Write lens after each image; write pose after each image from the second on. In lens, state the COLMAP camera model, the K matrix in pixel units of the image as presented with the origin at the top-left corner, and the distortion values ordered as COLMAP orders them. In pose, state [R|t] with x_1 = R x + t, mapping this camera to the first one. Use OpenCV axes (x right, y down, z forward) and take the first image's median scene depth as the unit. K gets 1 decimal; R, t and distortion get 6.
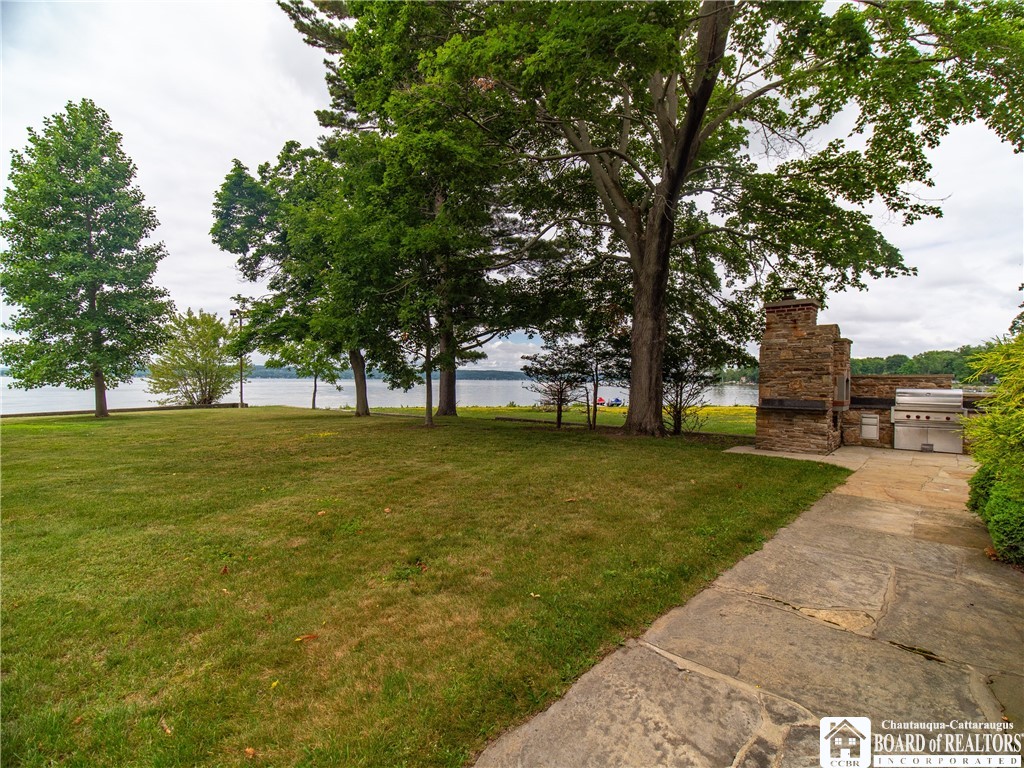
lens RADIAL K [[459.4, 0, 515.4], [0, 459.4, 382.3], [0, 0, 1]] dist [0.008007, -0.010940]
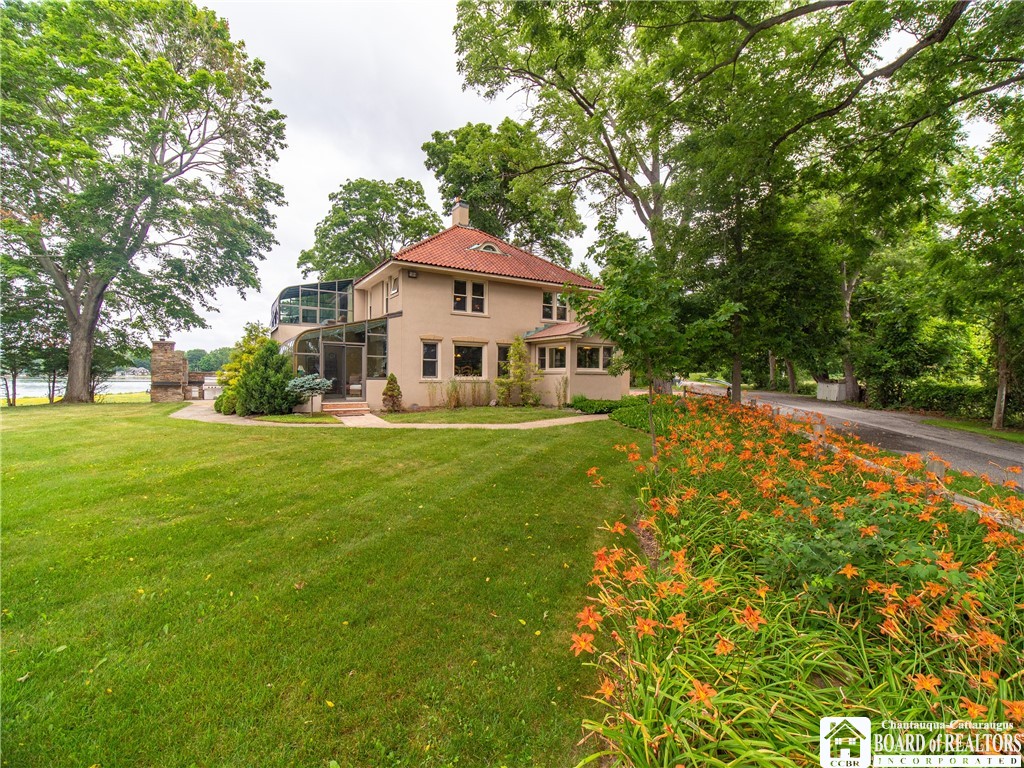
lens RADIAL K [[459.4, 0, 515.4], [0, 459.4, 382.3], [0, 0, 1]] dist [0.008007, -0.010940]
pose [[0.267134, -0.018346, 0.963485, -1.186184], [-0.000937, 0.999813, 0.019297, -0.008587], [-0.963659, -0.006058, 0.267067, -1.365193]]
